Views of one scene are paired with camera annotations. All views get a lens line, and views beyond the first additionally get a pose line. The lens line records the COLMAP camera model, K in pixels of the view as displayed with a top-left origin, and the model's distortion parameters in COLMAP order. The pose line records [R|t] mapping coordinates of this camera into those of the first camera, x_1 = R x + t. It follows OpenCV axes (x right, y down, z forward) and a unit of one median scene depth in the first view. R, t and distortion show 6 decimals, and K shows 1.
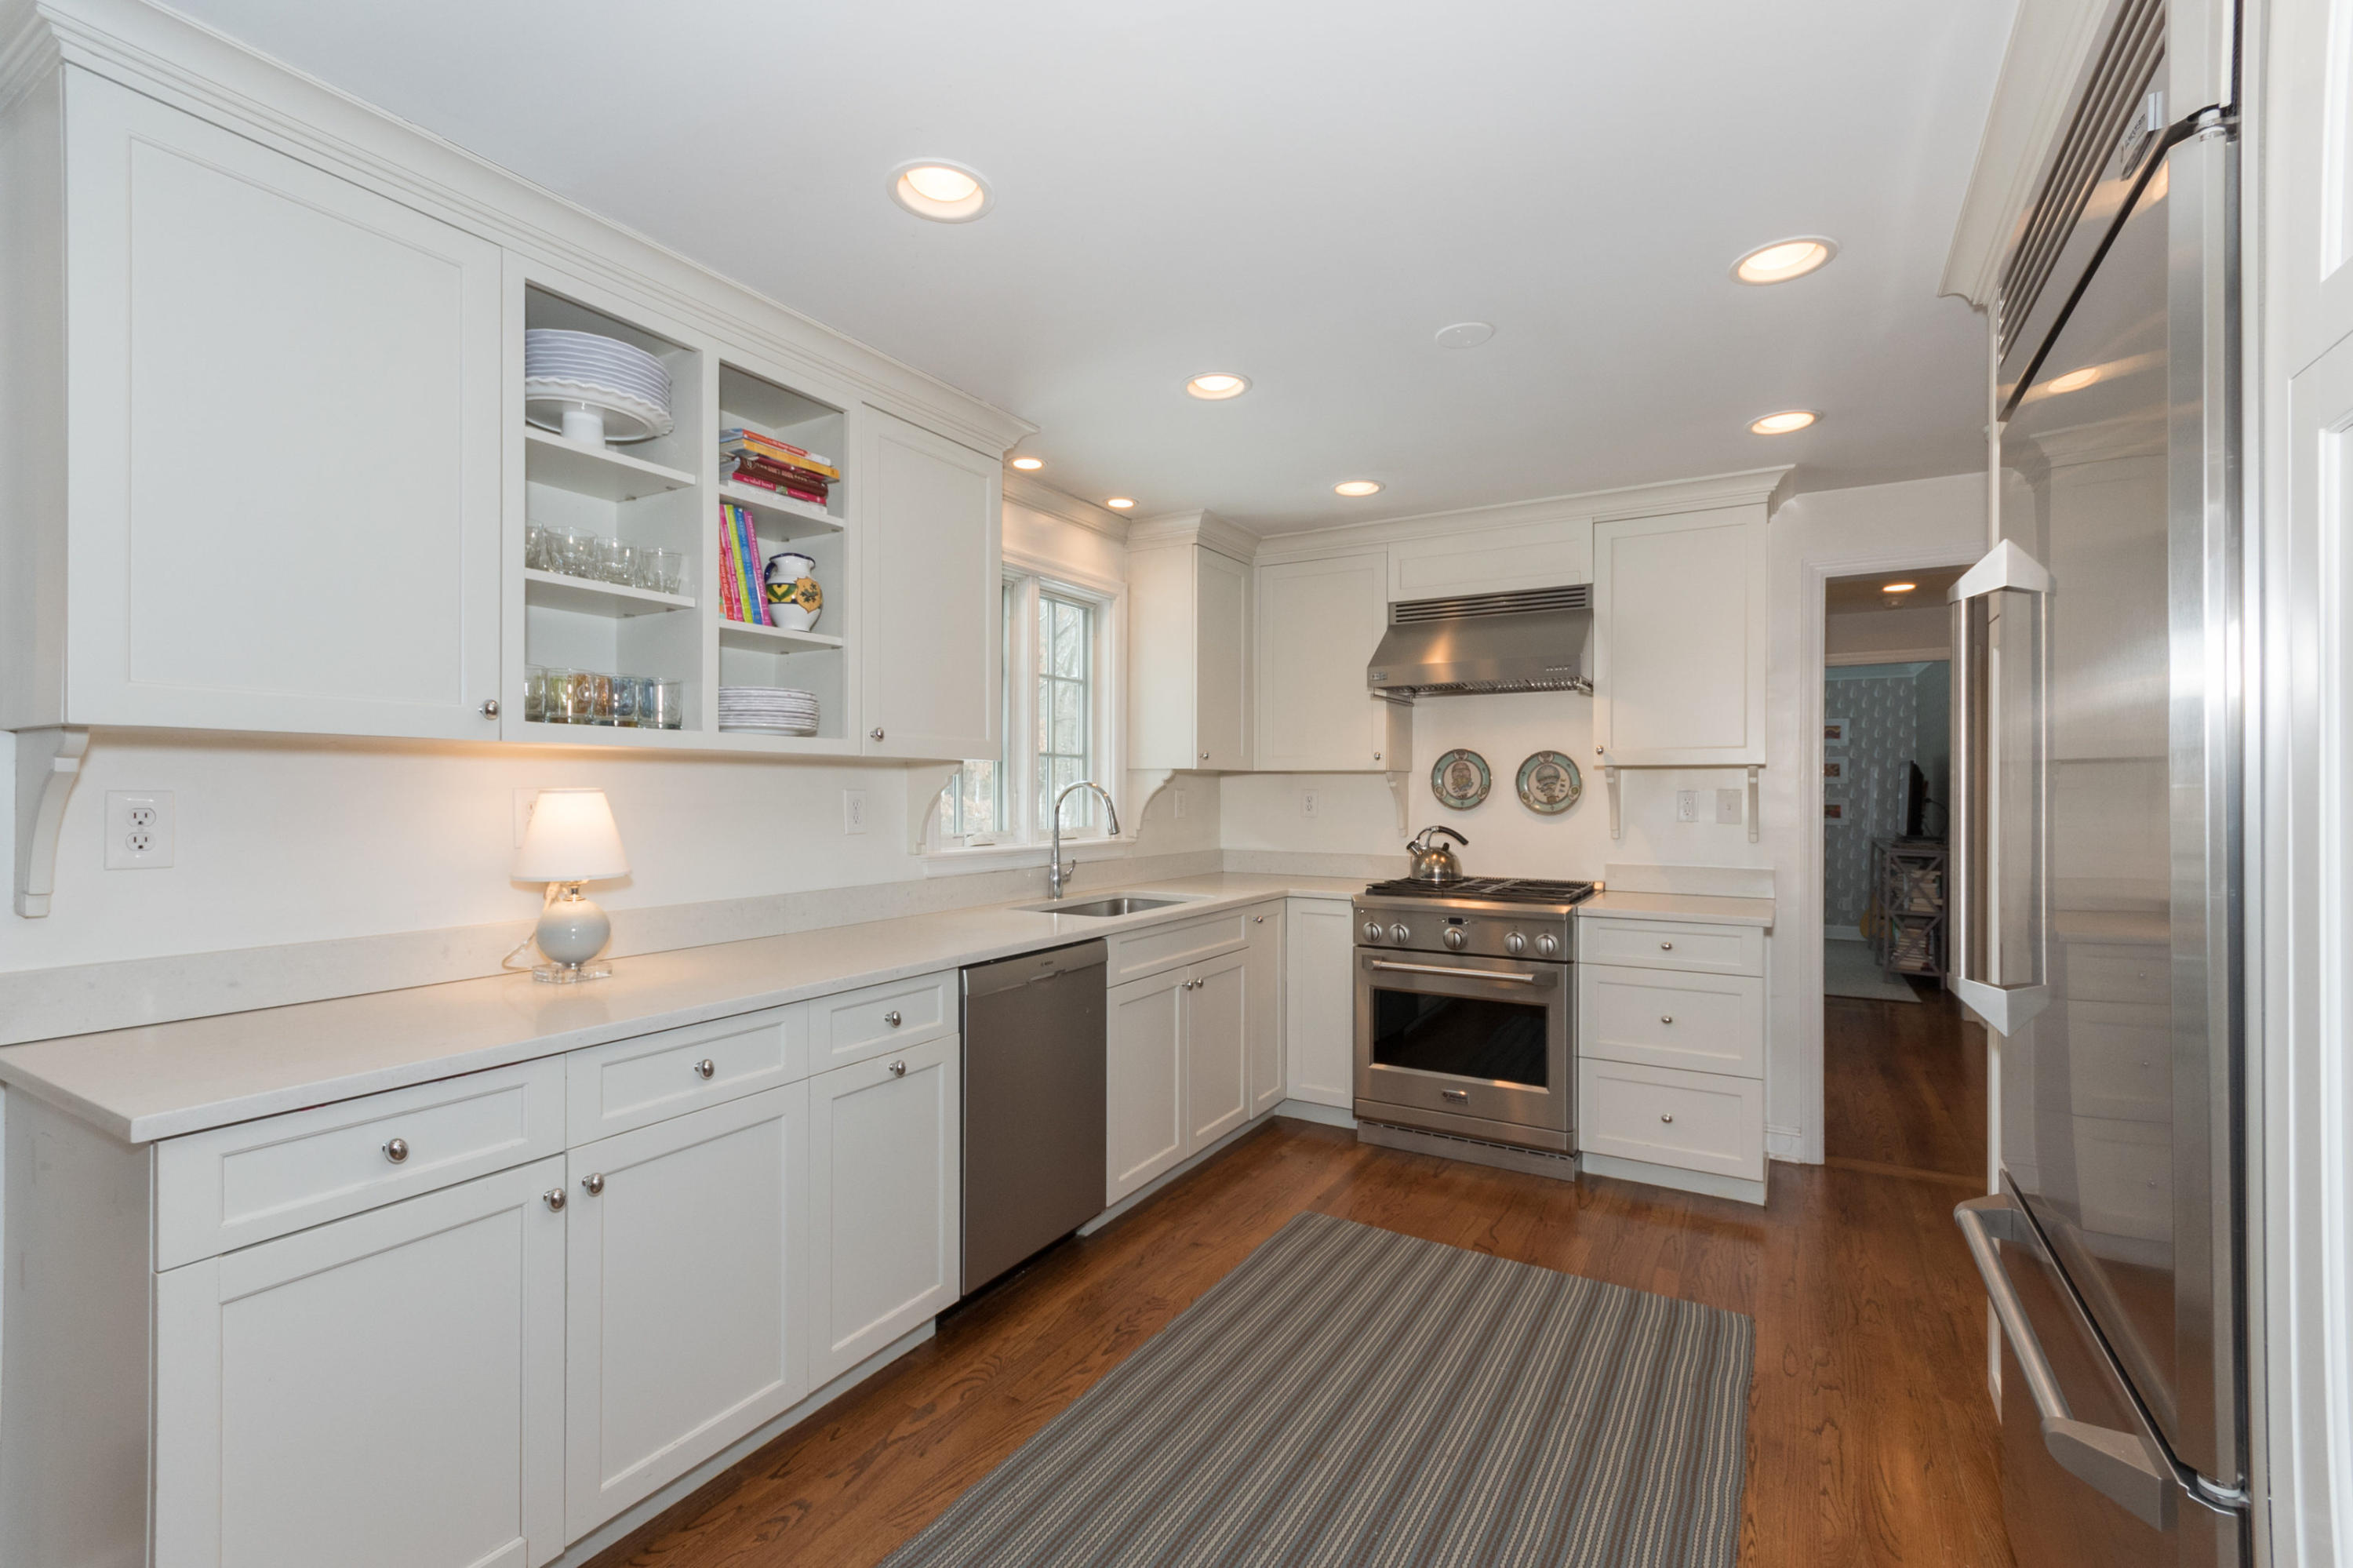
lens RADIAL K [[989.8, 0, 1214.3], [0, 989.8, 790.8], [0, 0, 1]] dist [0.009953, -0.000539]
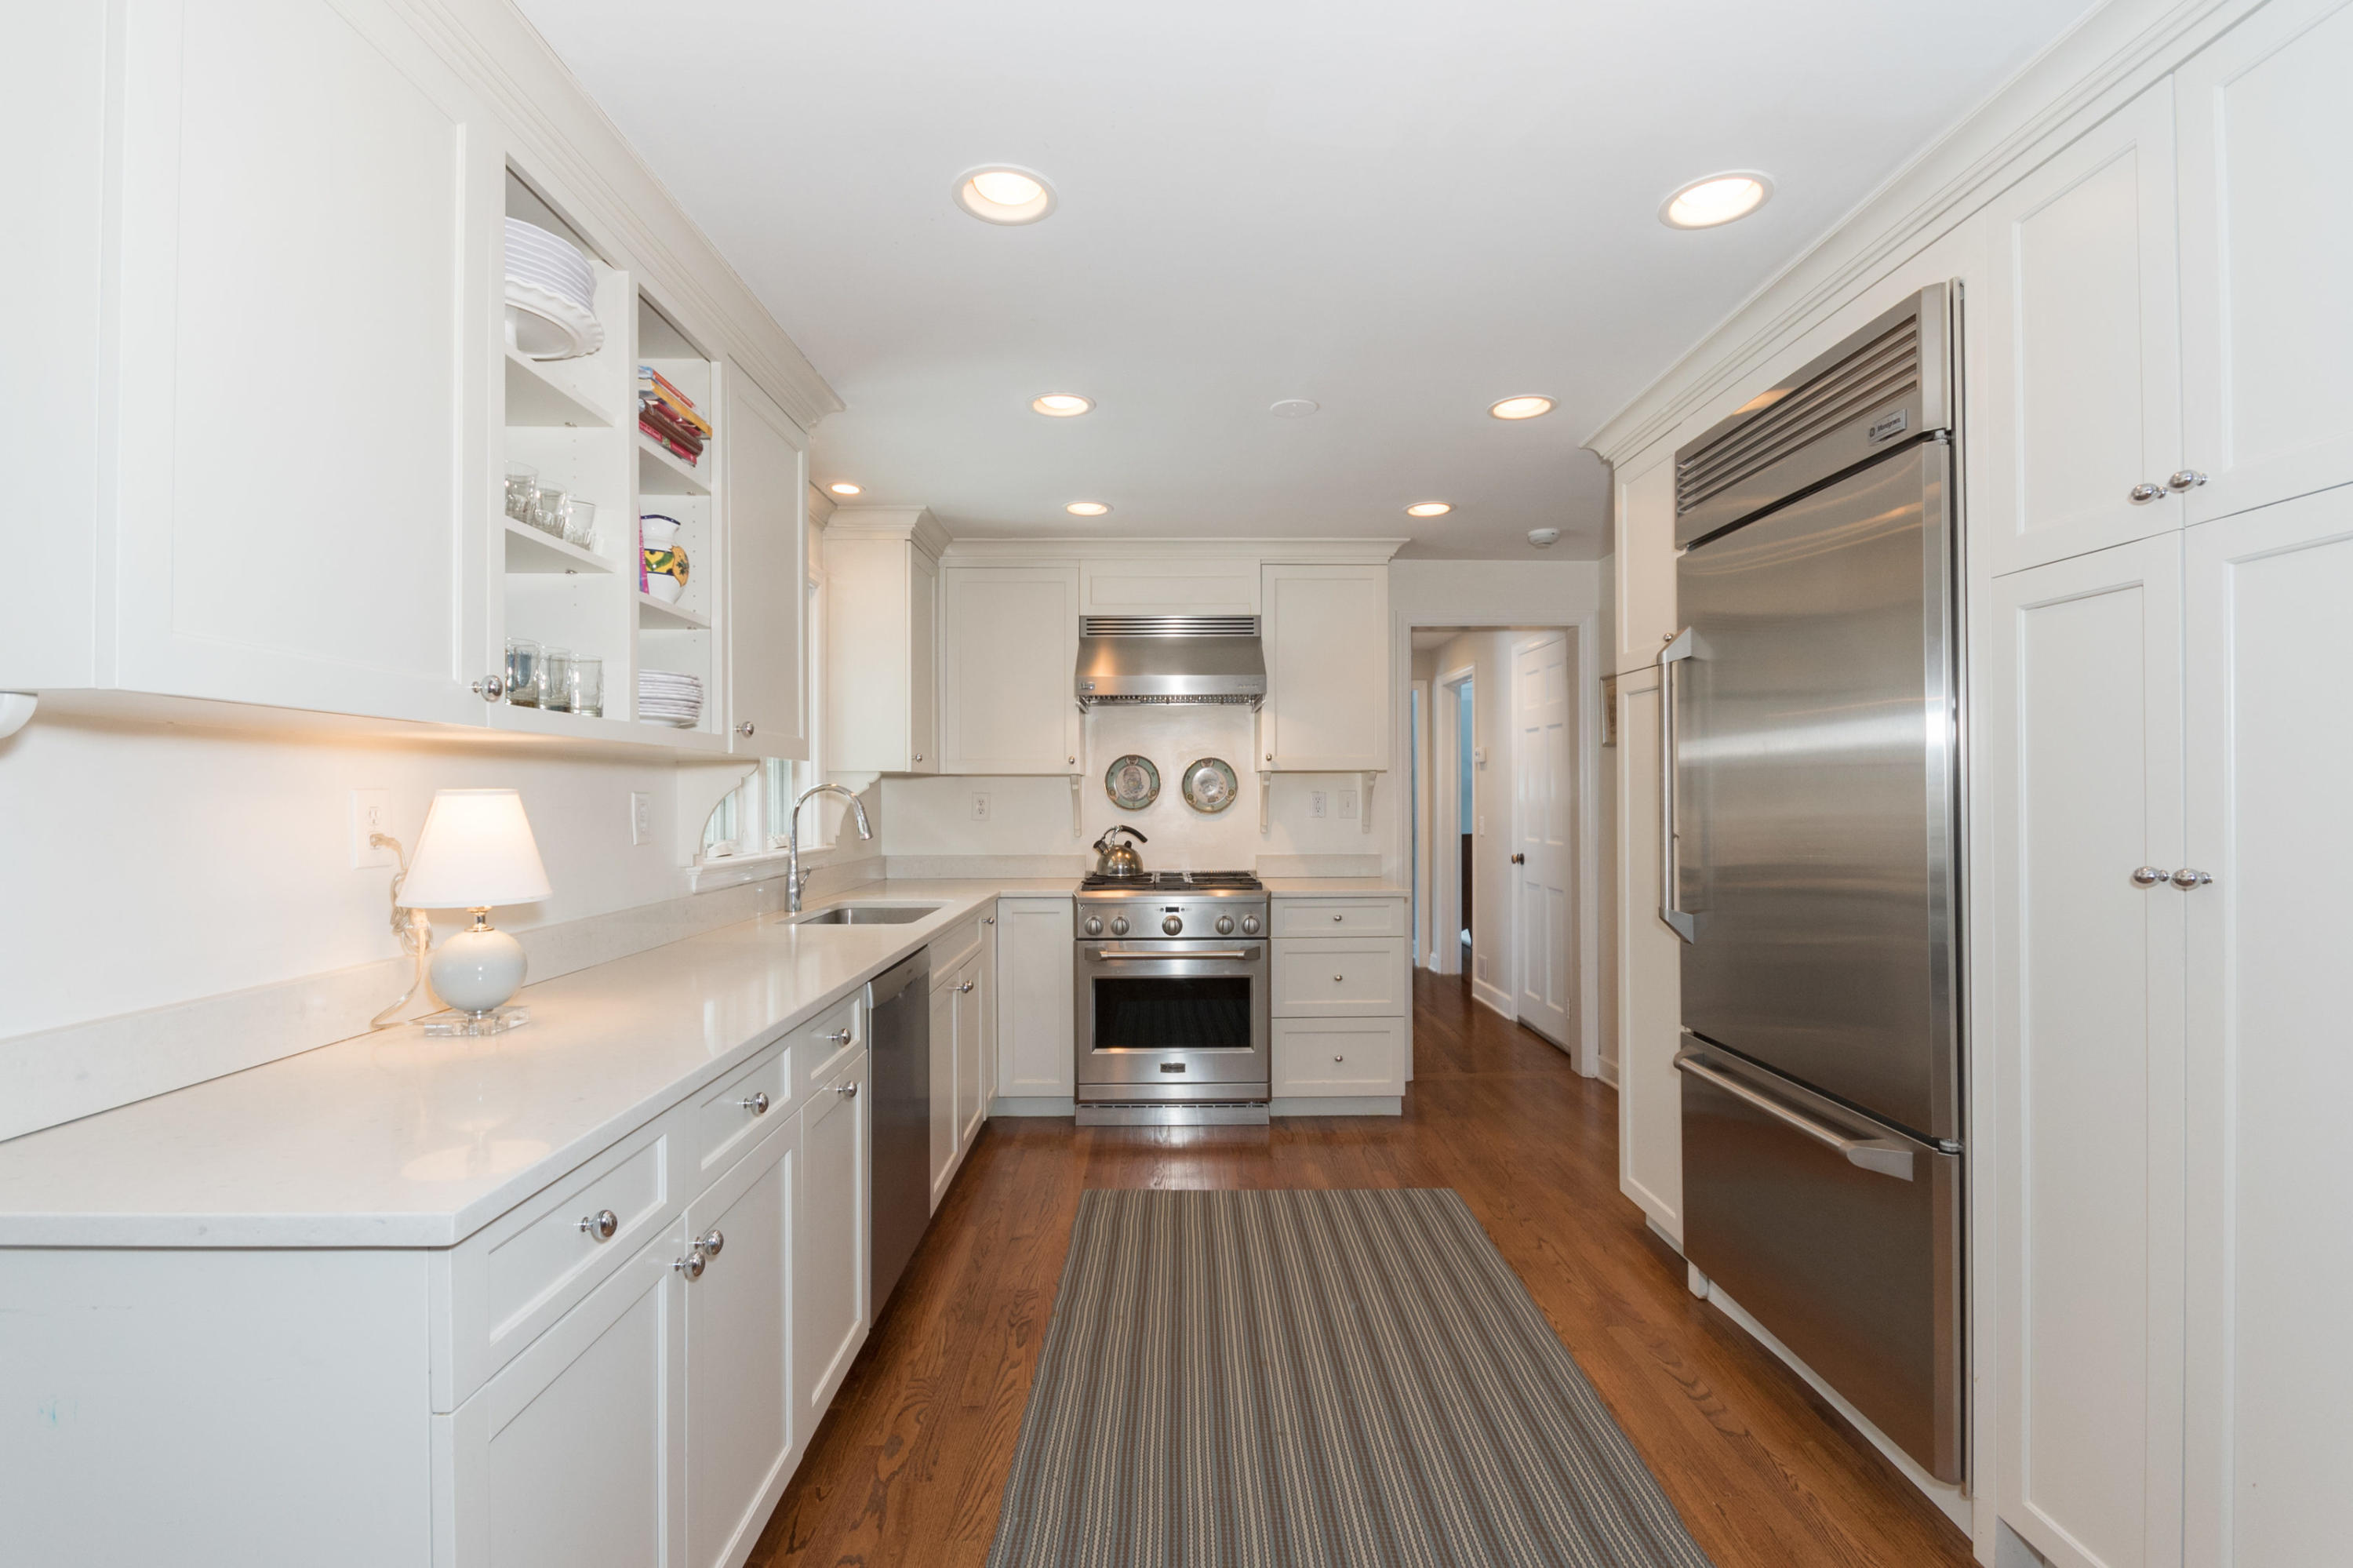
lens RADIAL K [[1011.8, 0, 1172.4], [0, 1011.8, 790.9], [0, 0, 1]] dist [0.000036, -0.000050]
pose [[0.865567, -0.003245, 0.500782, -0.325469], [0.006338, 0.999970, -0.004475, 0.003462], [-0.500753, 0.007048, 0.865562, 0.015631]]
